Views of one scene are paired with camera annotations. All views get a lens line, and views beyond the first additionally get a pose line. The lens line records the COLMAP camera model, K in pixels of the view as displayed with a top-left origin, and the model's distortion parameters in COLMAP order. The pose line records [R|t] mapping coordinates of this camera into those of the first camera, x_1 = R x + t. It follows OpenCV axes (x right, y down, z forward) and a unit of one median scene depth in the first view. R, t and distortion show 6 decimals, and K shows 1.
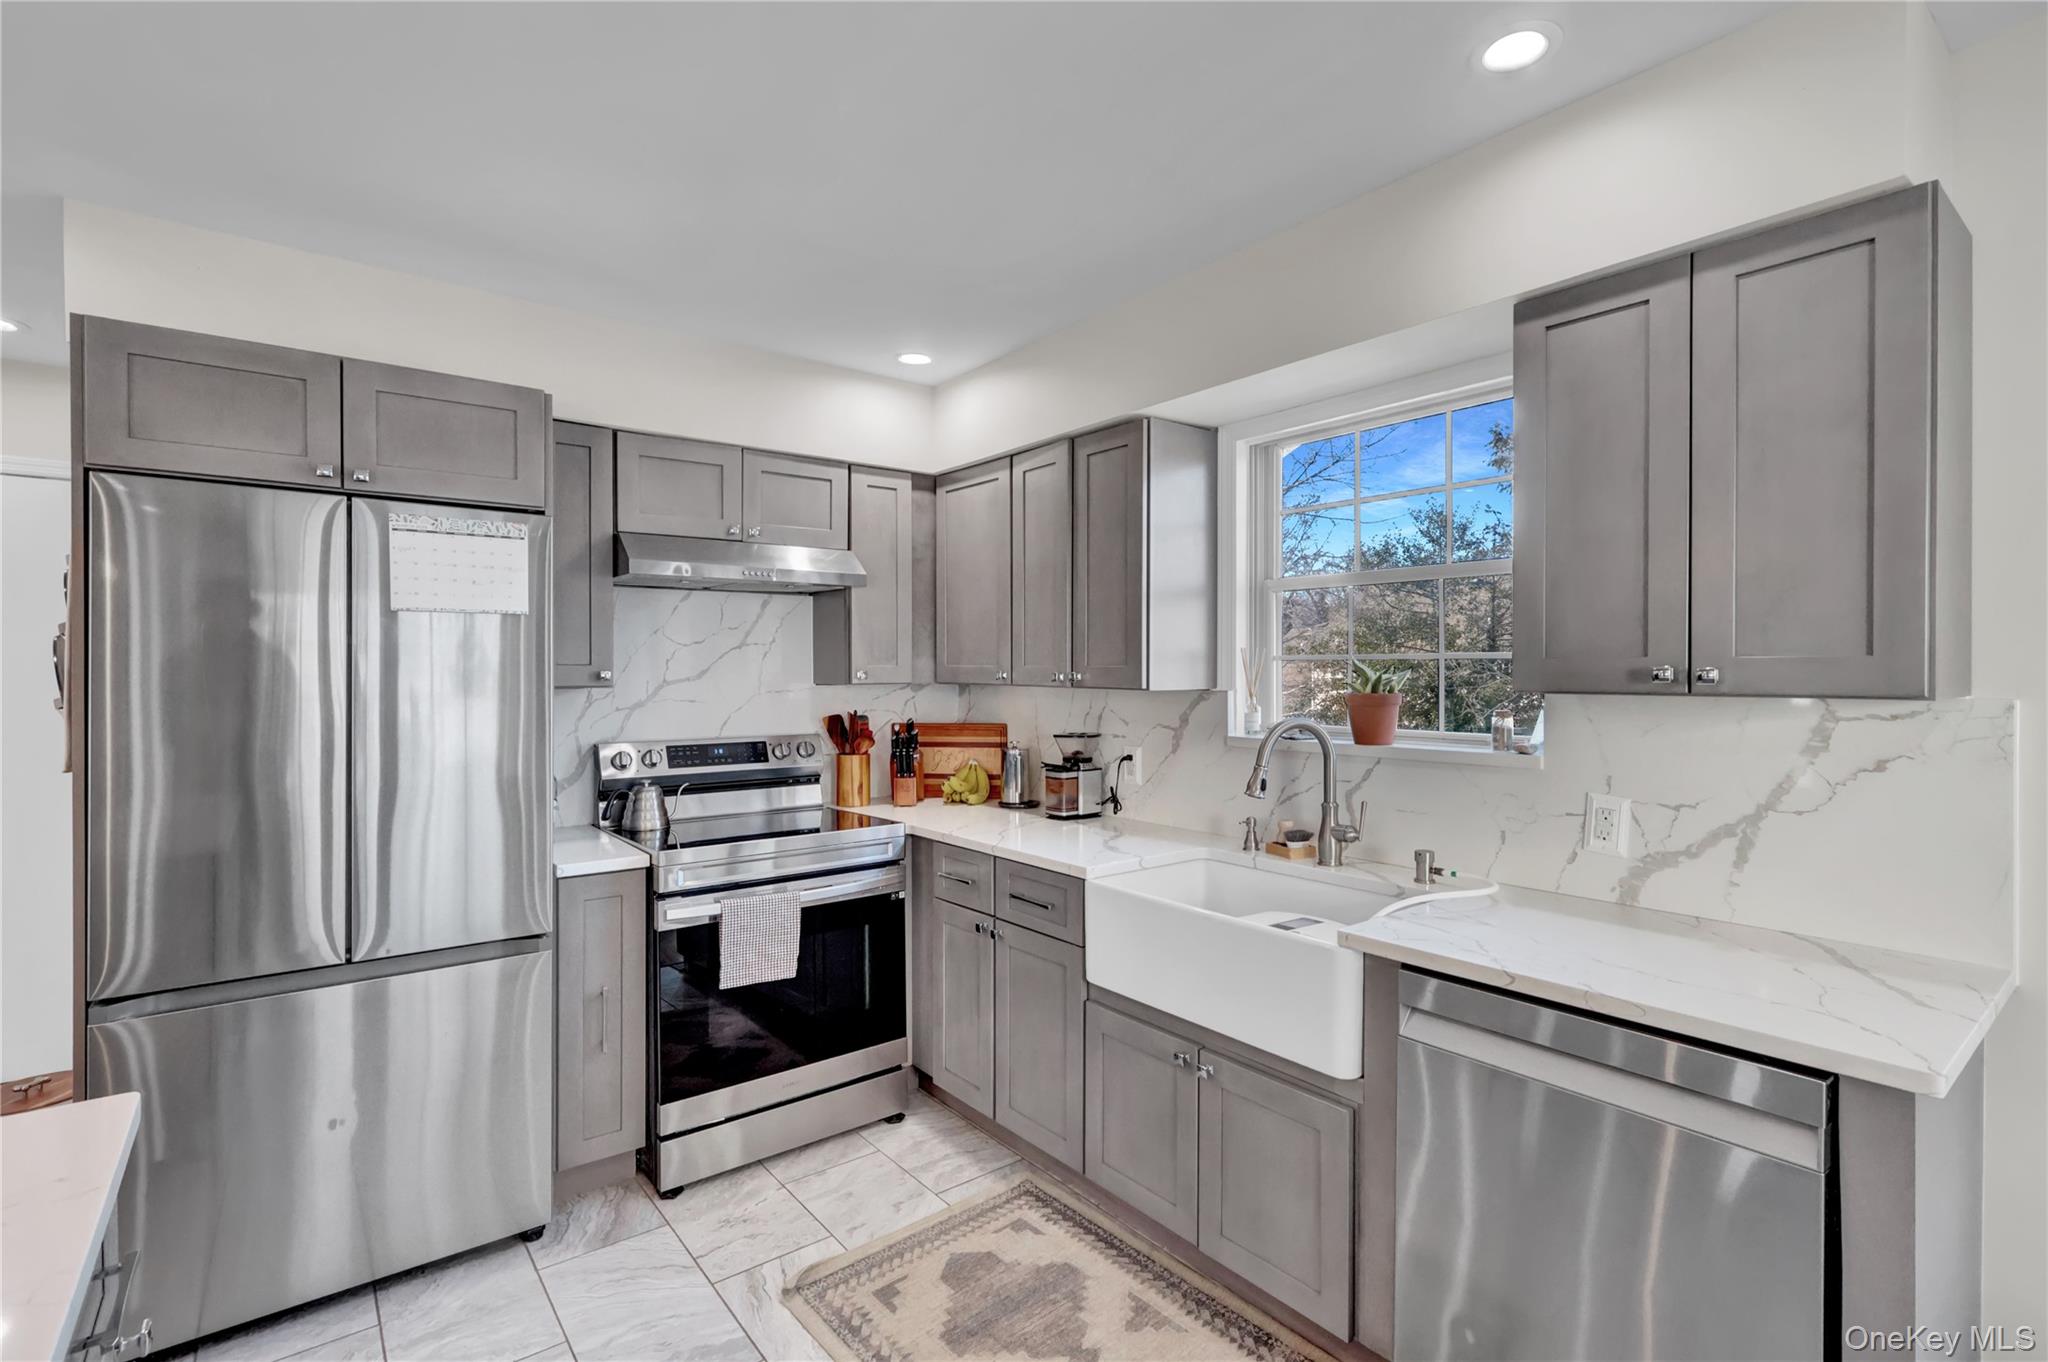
lens RADIAL K [[935.5, 0, 1053.5], [0, 935.5, 681.4], [0, 0, 1]] dist [-0.002921, -0.000165]
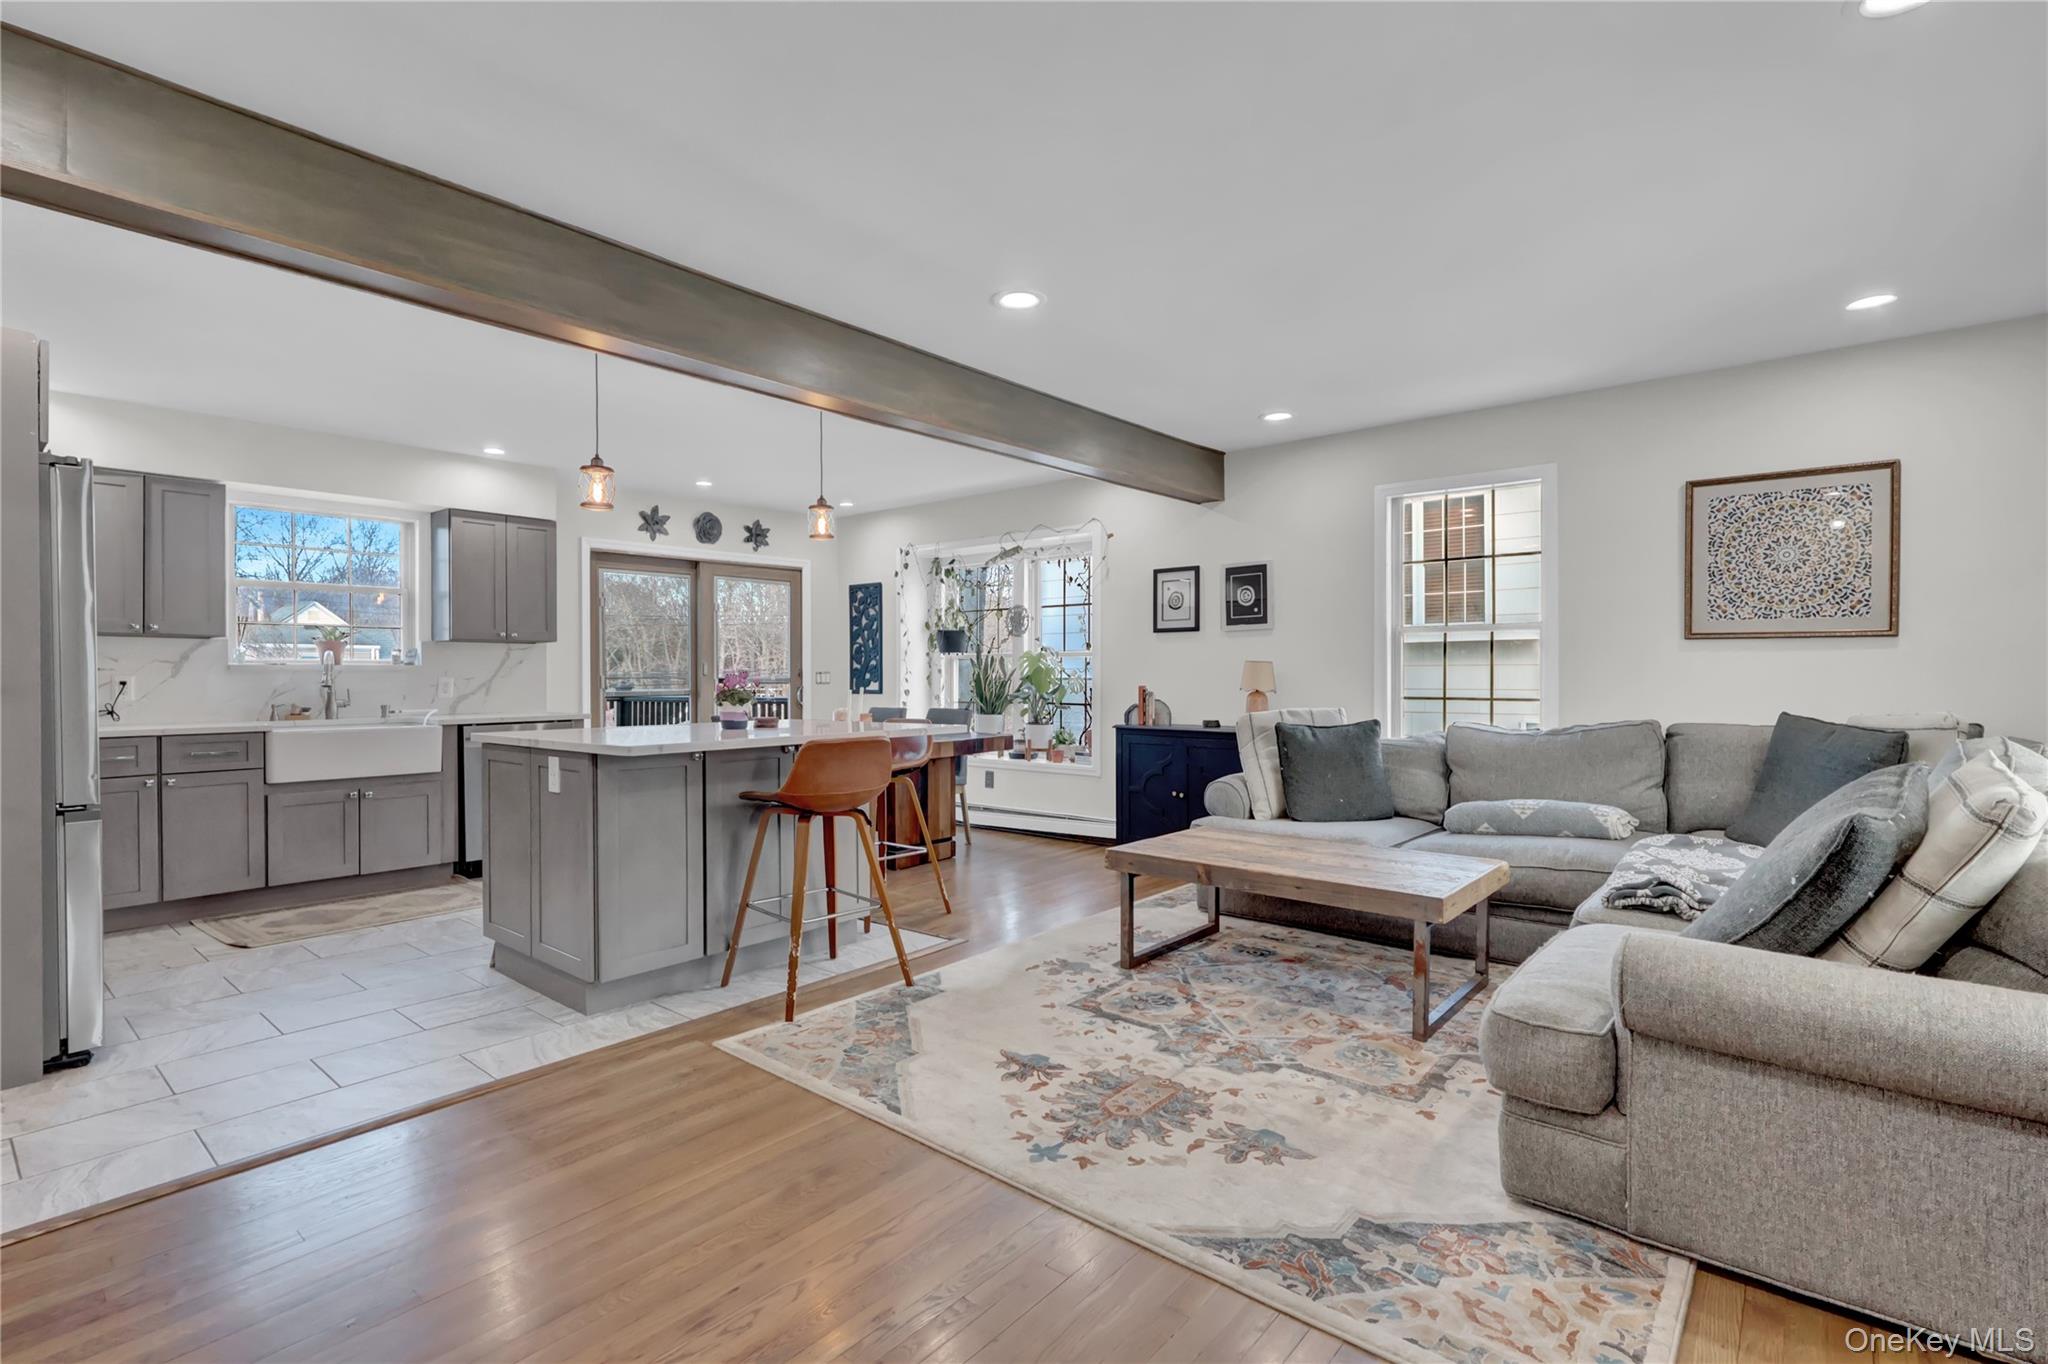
lens RADIAL K [[946.0, 0, 1021.4], [0, 946.0, 676.8], [0, 0, 1]] dist [-0.001032, -0.000293]
pose [[-0.178407, -0.000314, 0.983957, -1.873860], [0.015462, 0.999876, 0.003122, 0.100299], [-0.983835, 0.015771, -0.178380, -0.158674]]
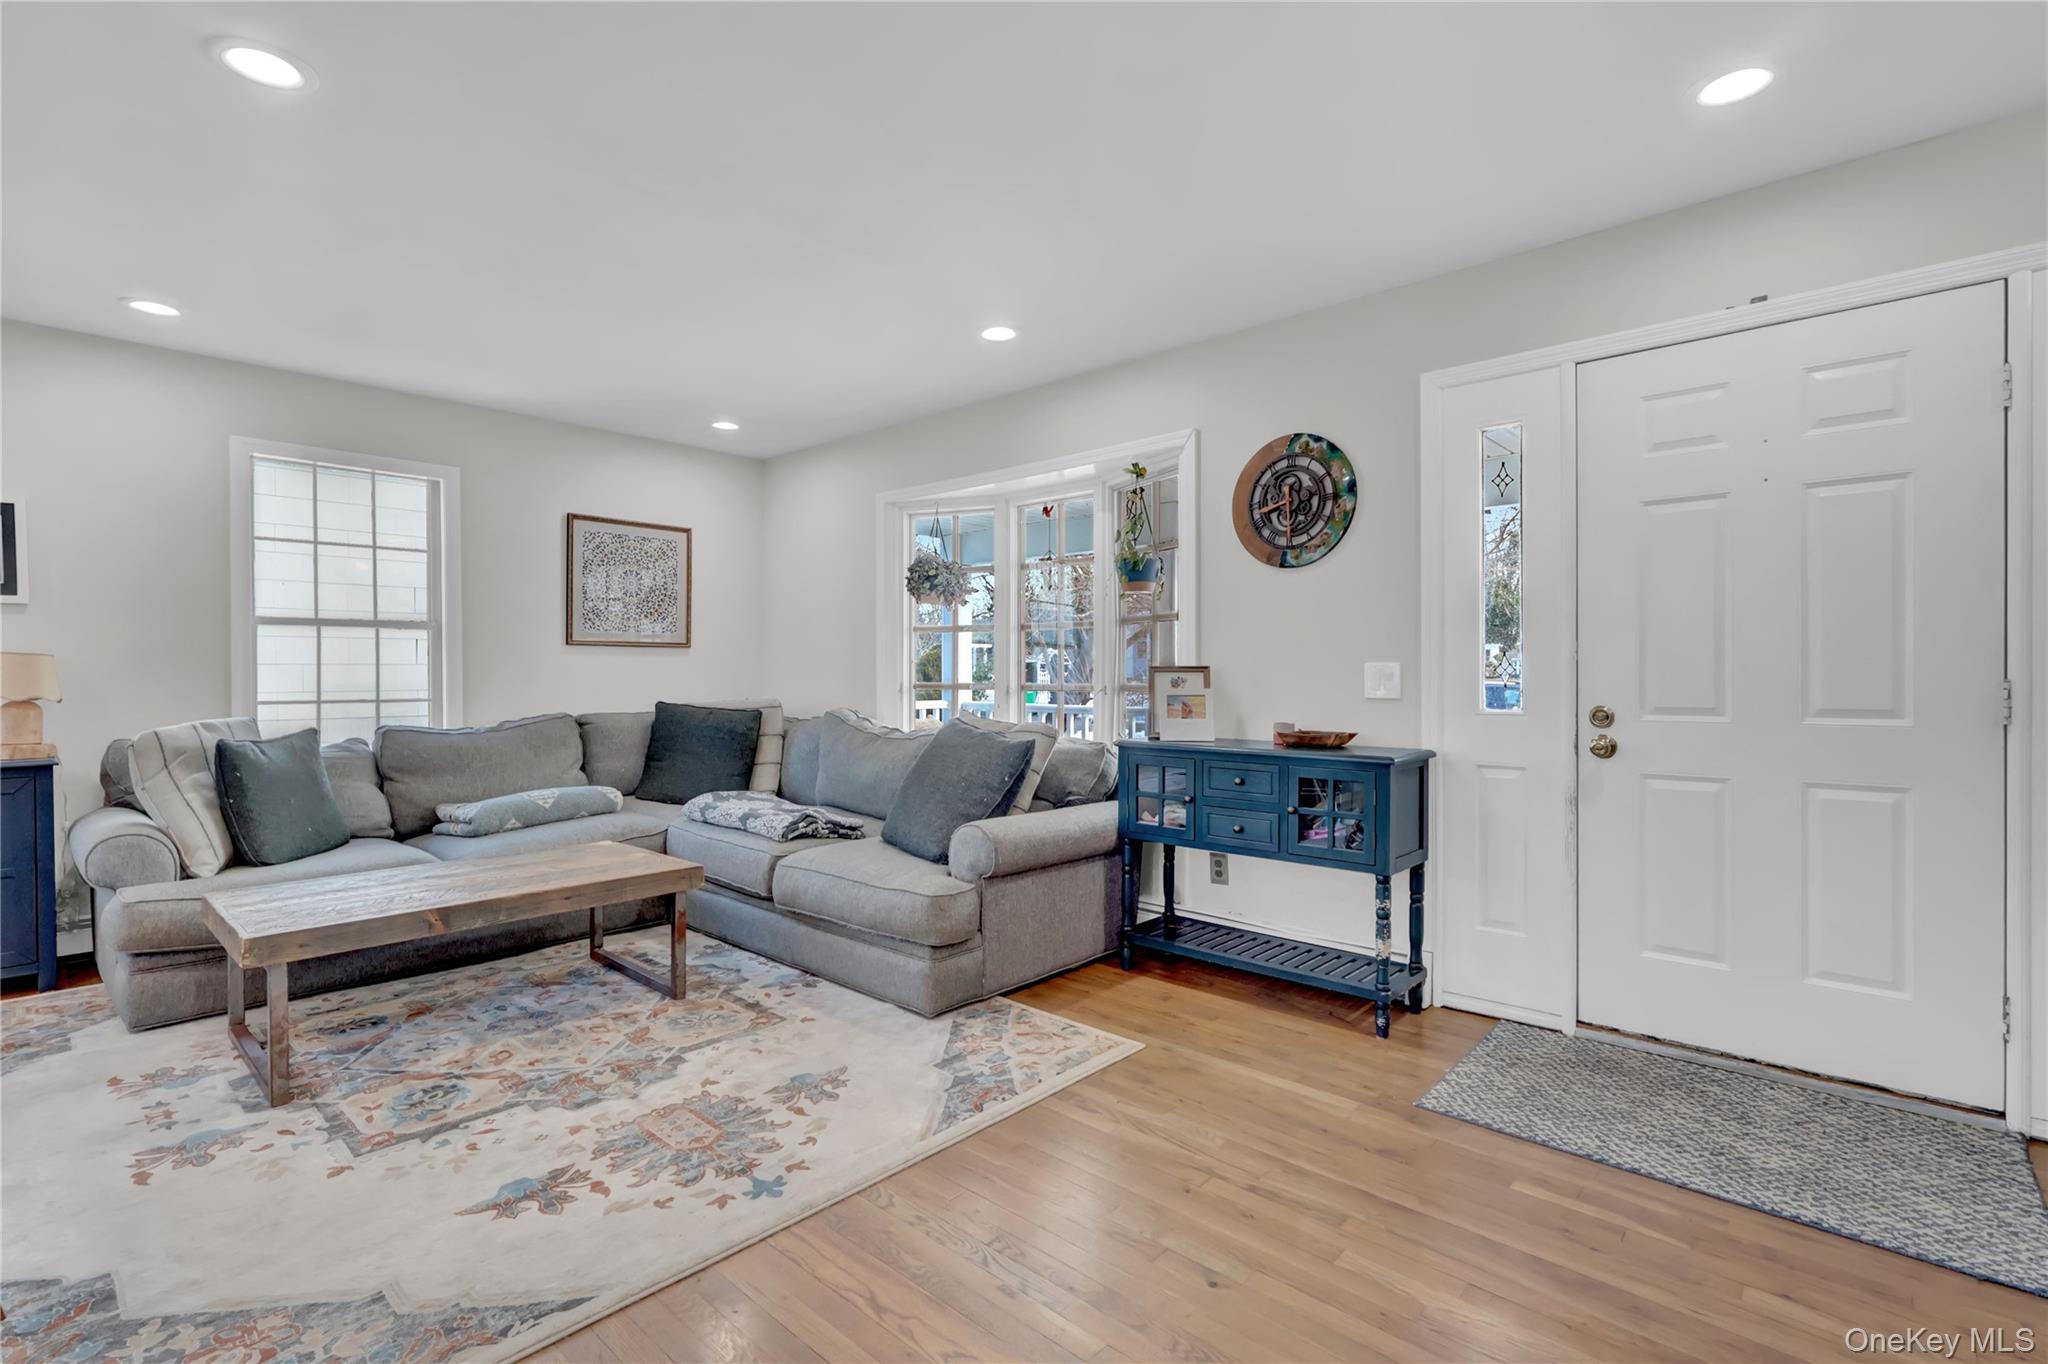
lens RADIAL K [[943.2, 0, 1030.7], [0, 943.2, 677.8], [0, 0, 1]] dist [-0.000855, 0.000663]
pose [[-0.989814, 0.004903, -0.142280, -1.173125], [0.002288, 0.999826, 0.018536, 0.093685], [0.142346, 0.018022, -0.989653, 0.453615]]
